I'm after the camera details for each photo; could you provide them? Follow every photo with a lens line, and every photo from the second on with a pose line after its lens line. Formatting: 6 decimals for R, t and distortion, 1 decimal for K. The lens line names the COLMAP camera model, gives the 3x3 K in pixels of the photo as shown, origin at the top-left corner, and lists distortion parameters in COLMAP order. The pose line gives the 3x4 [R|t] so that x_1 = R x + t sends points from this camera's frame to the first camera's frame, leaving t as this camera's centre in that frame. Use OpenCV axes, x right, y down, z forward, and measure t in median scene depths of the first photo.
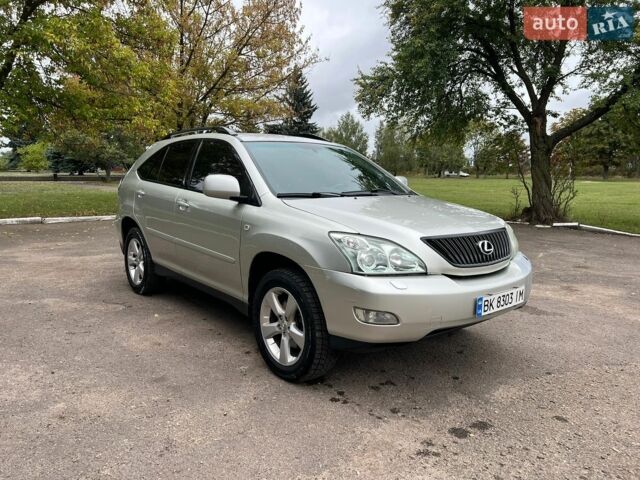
lens RADIAL K [[480.1, 0, 317.7], [0, 480.1, 240.4], [0, 0, 1]] dist [0.041965, -0.047127]
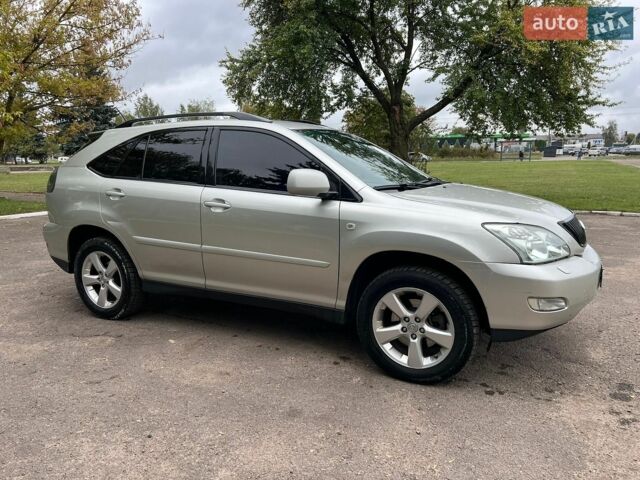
lens RADIAL K [[480.1, 0, 319.8], [0, 480.1, 238.4], [0, 0, 1]] dist [0.041965, -0.047127]
pose [[0.918449, -0.090687, 0.385003, -0.524928], [0.080755, 0.995852, 0.041925, -0.045028], [-0.387208, -0.007415, 0.921962, 0.182406]]
